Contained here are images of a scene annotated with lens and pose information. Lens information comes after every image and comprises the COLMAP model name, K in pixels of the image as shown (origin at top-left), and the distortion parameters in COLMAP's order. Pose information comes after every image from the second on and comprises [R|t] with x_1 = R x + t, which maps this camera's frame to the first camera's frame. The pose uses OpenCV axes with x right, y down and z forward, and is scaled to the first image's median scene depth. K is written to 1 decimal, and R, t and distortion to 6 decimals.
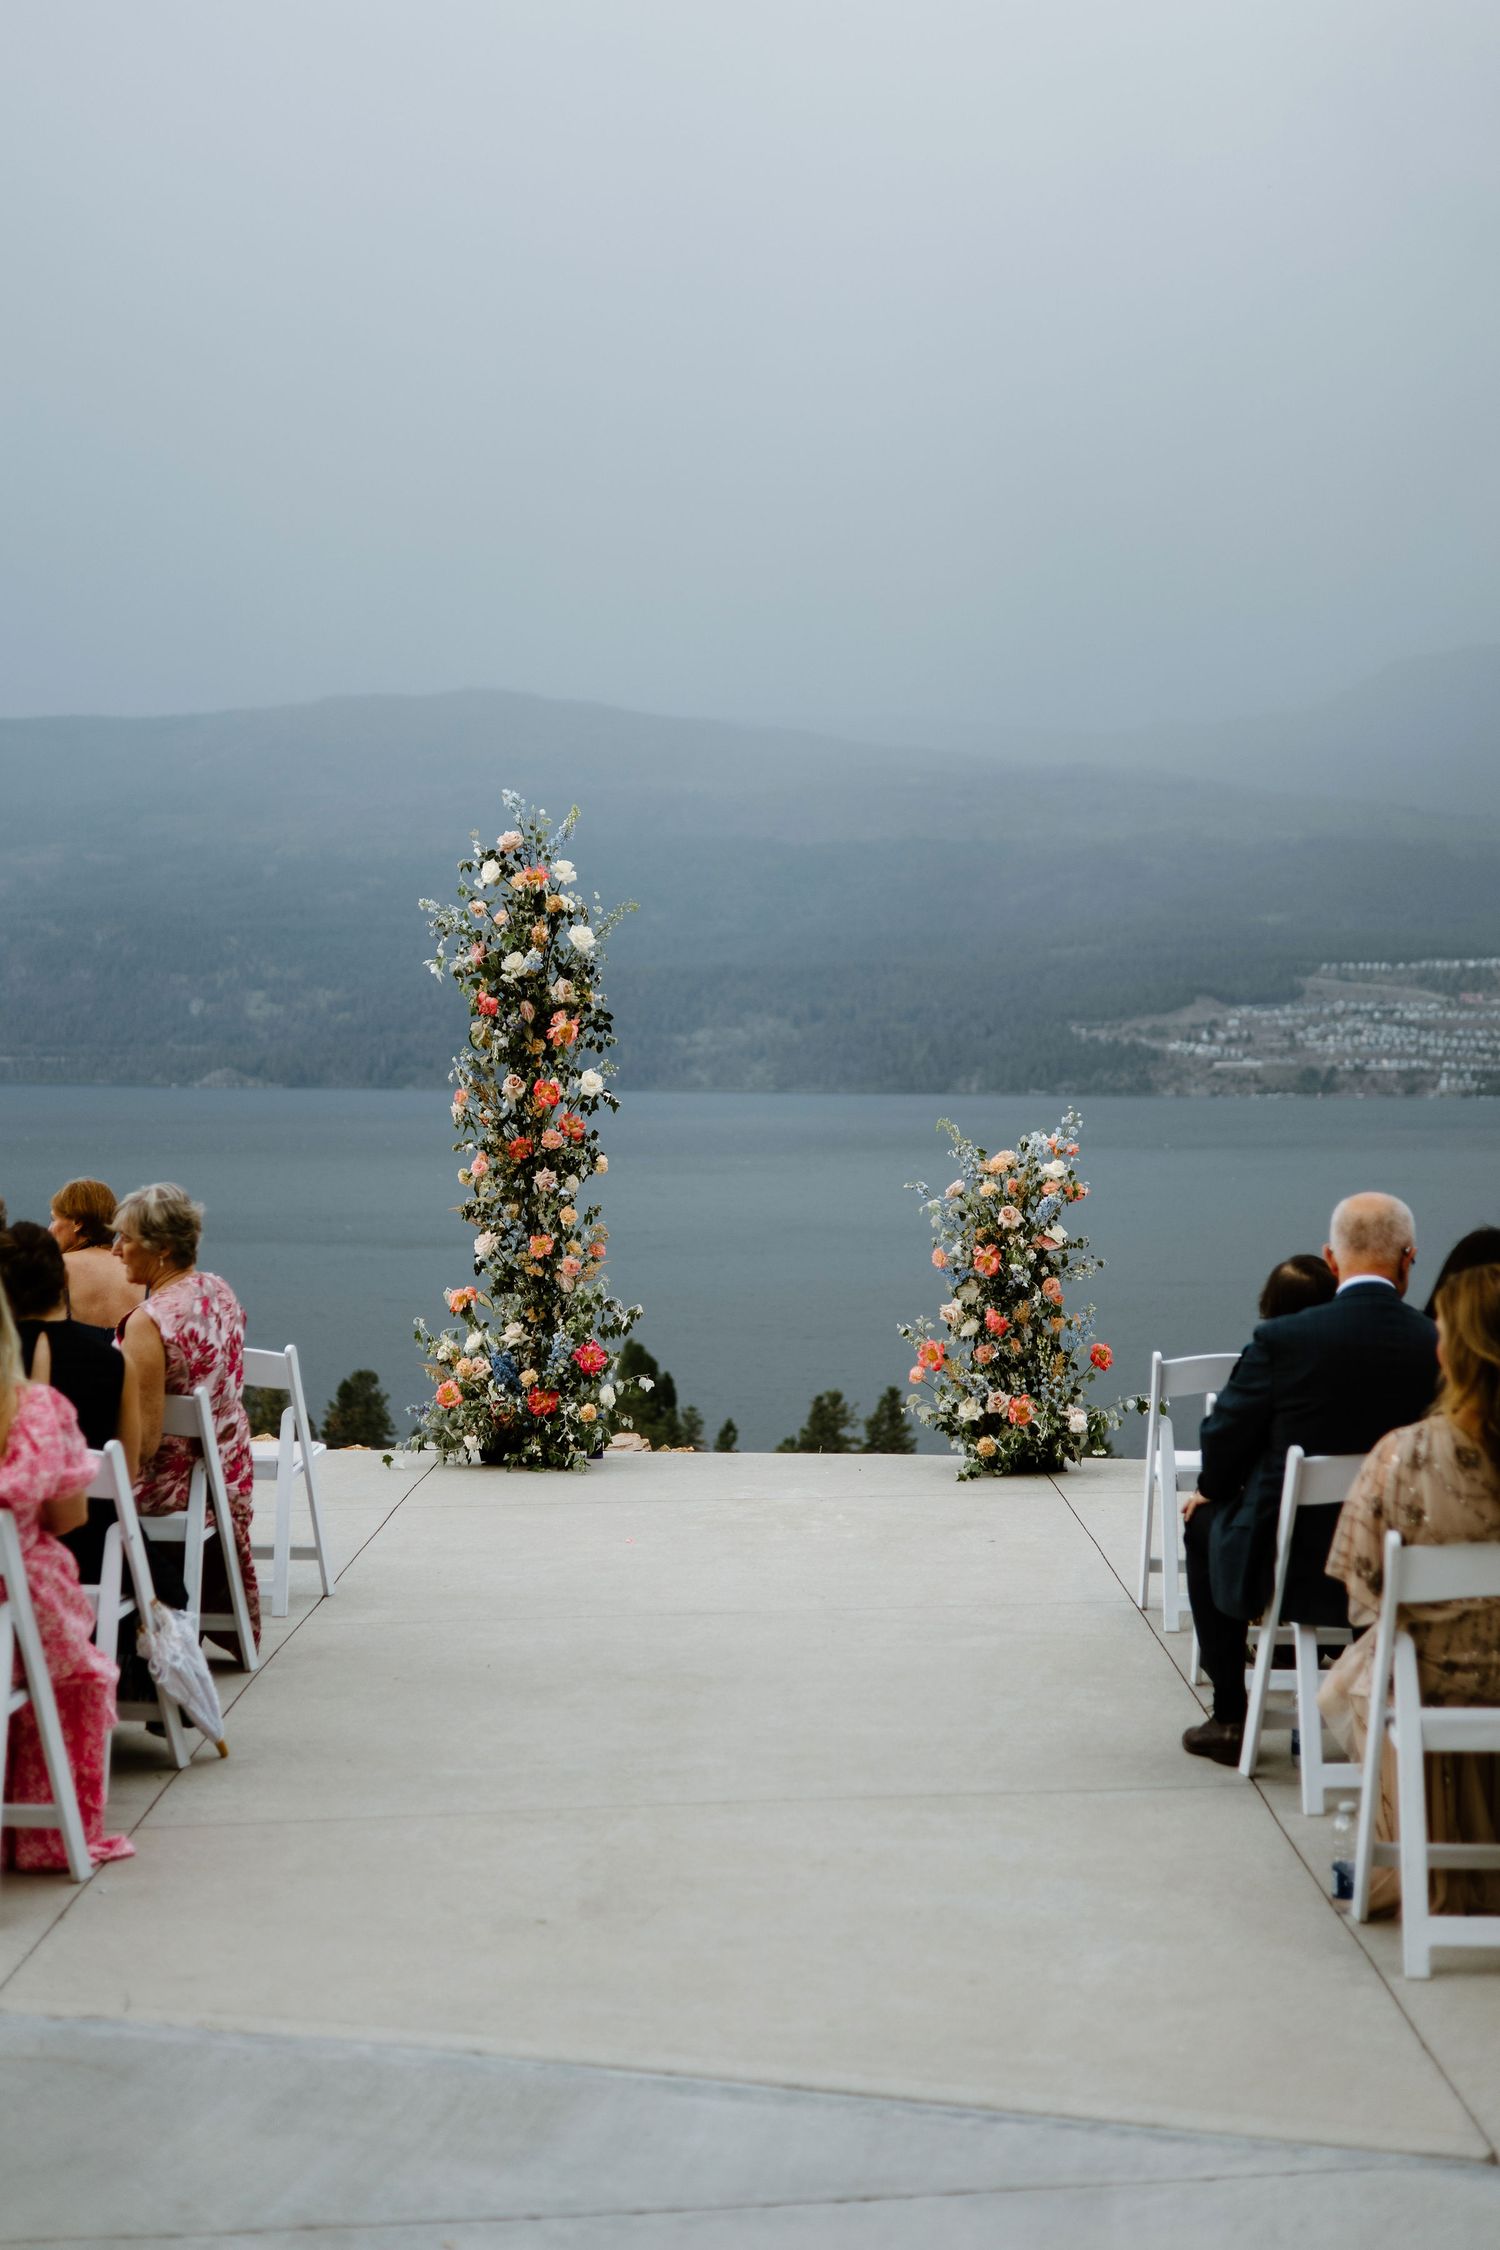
lens RADIAL K [[3222.0, 0, 750.0], [0, 3222.0, 1126.7], [0, 0, 1]] dist [0.007609, 0.000000]
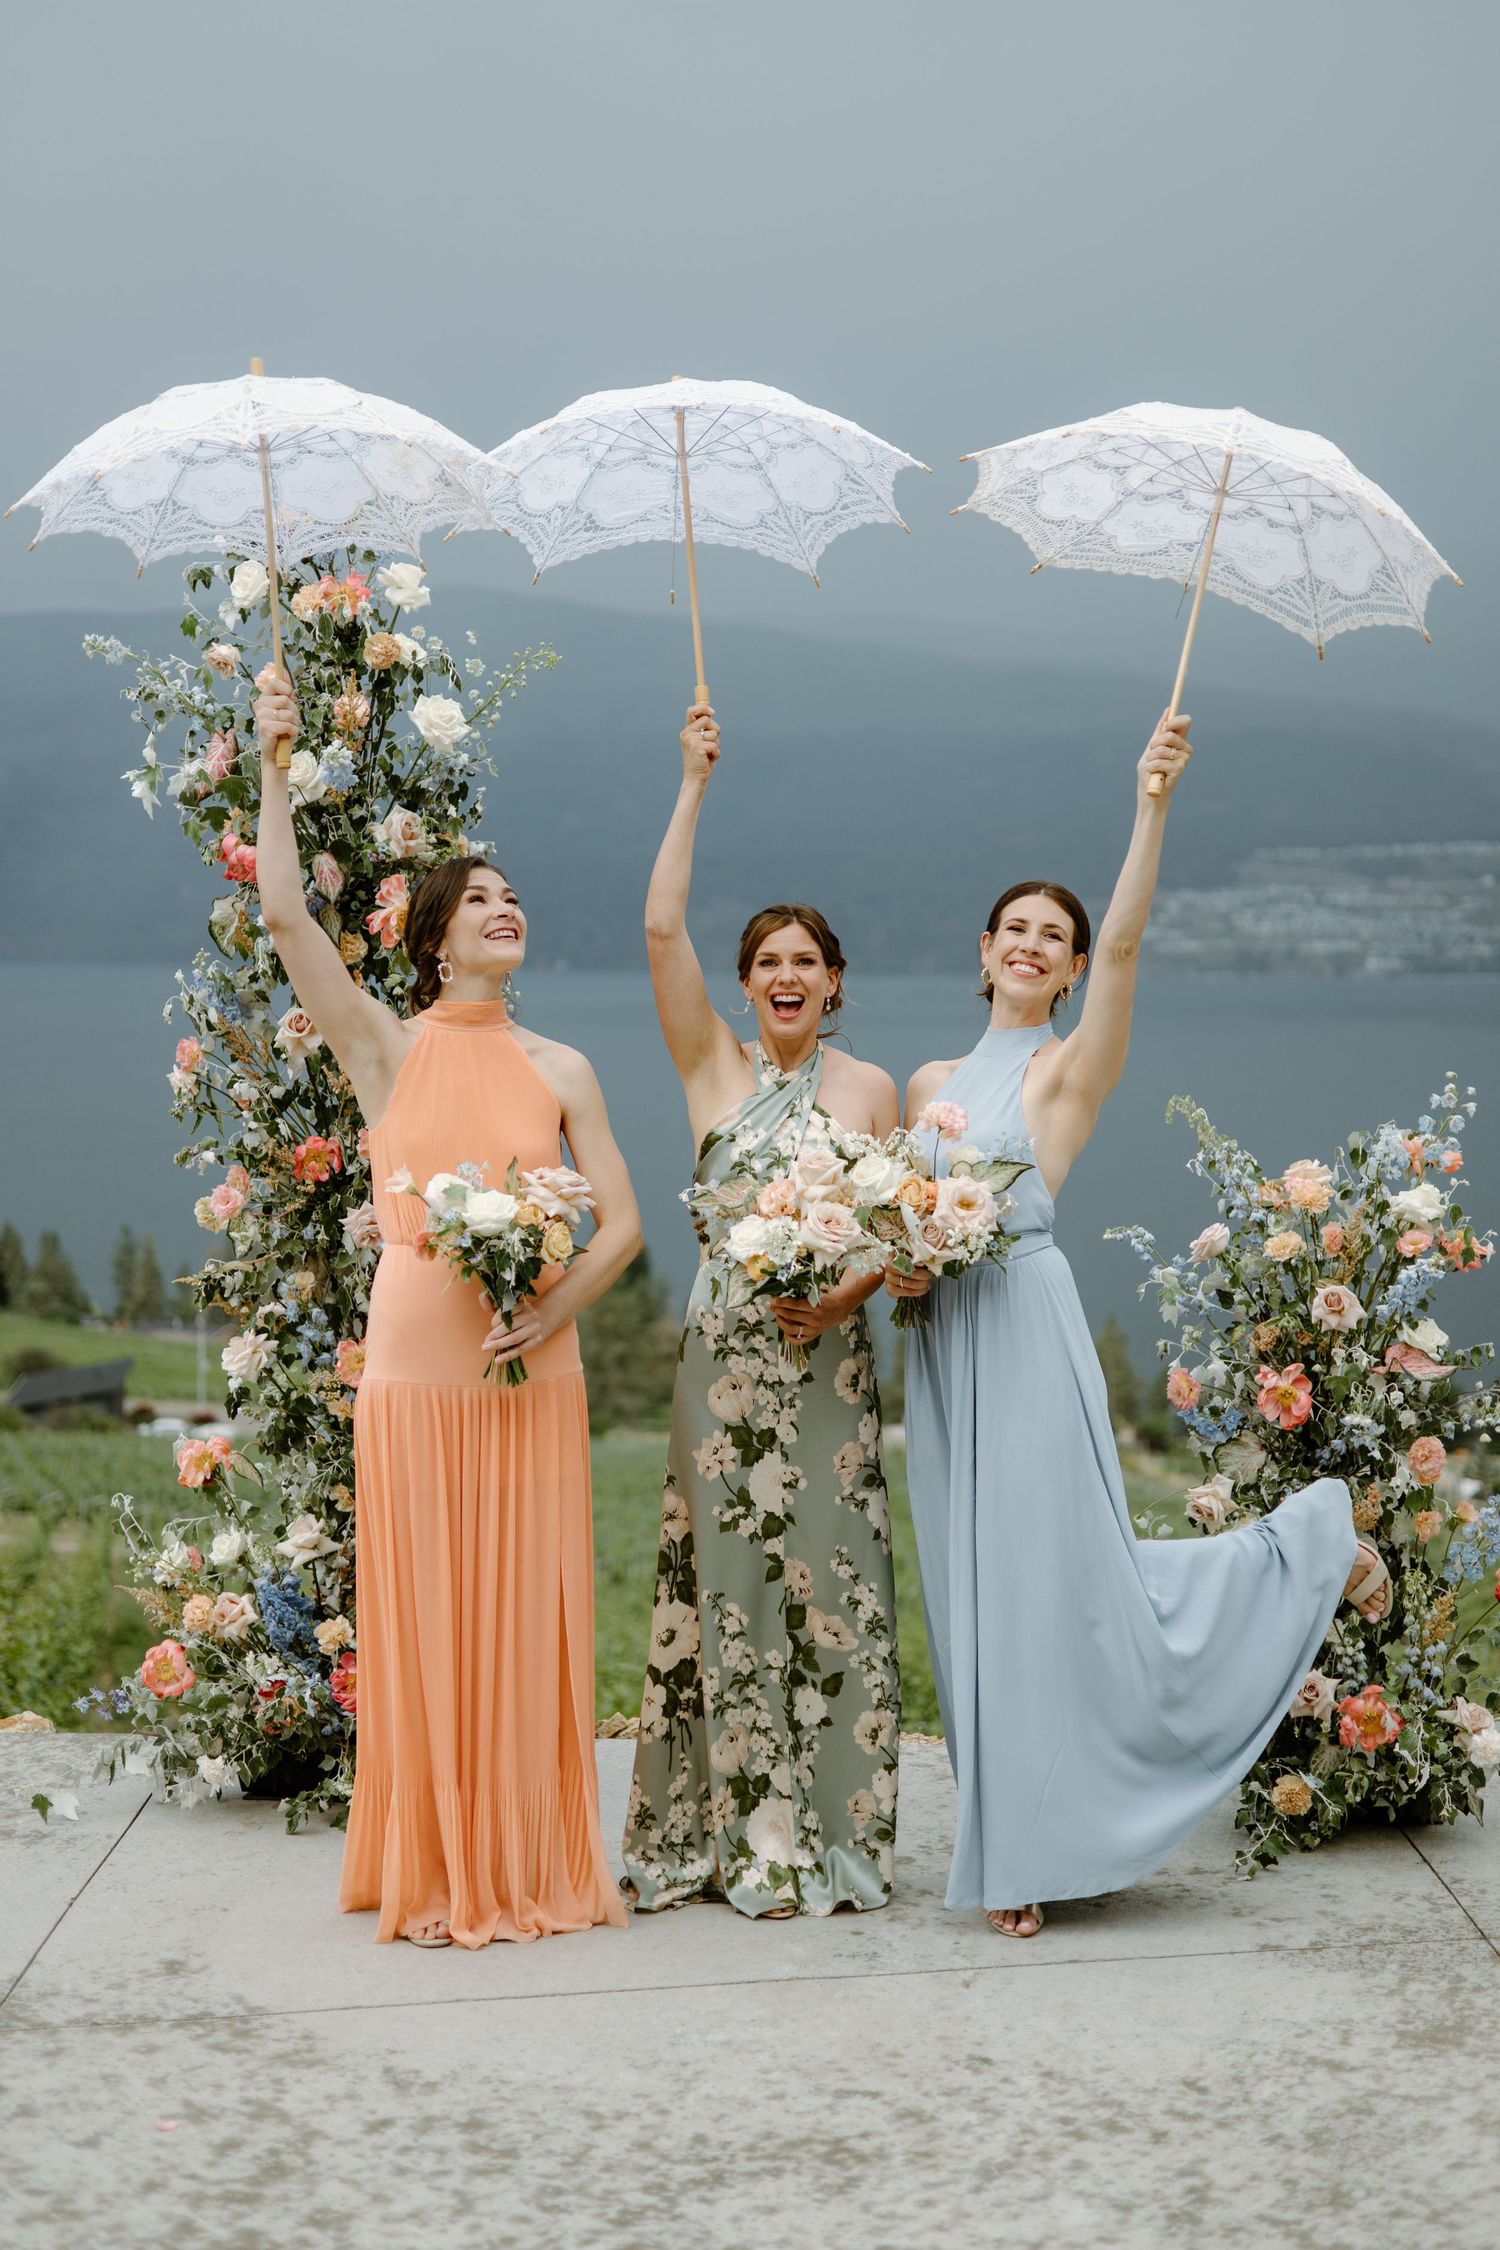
lens RADIAL K [[3222.0, 0, 744.3], [0, 3222.0, 1119.9], [0, 0, 1]] dist [0.007609, 0.000000]
pose [[0.999852, -0.000322, 0.017189, -0.015258], [-0.000264, 0.999420, 0.034054, -0.015840], [-0.017190, -0.034053, 0.999272, 0.517438]]
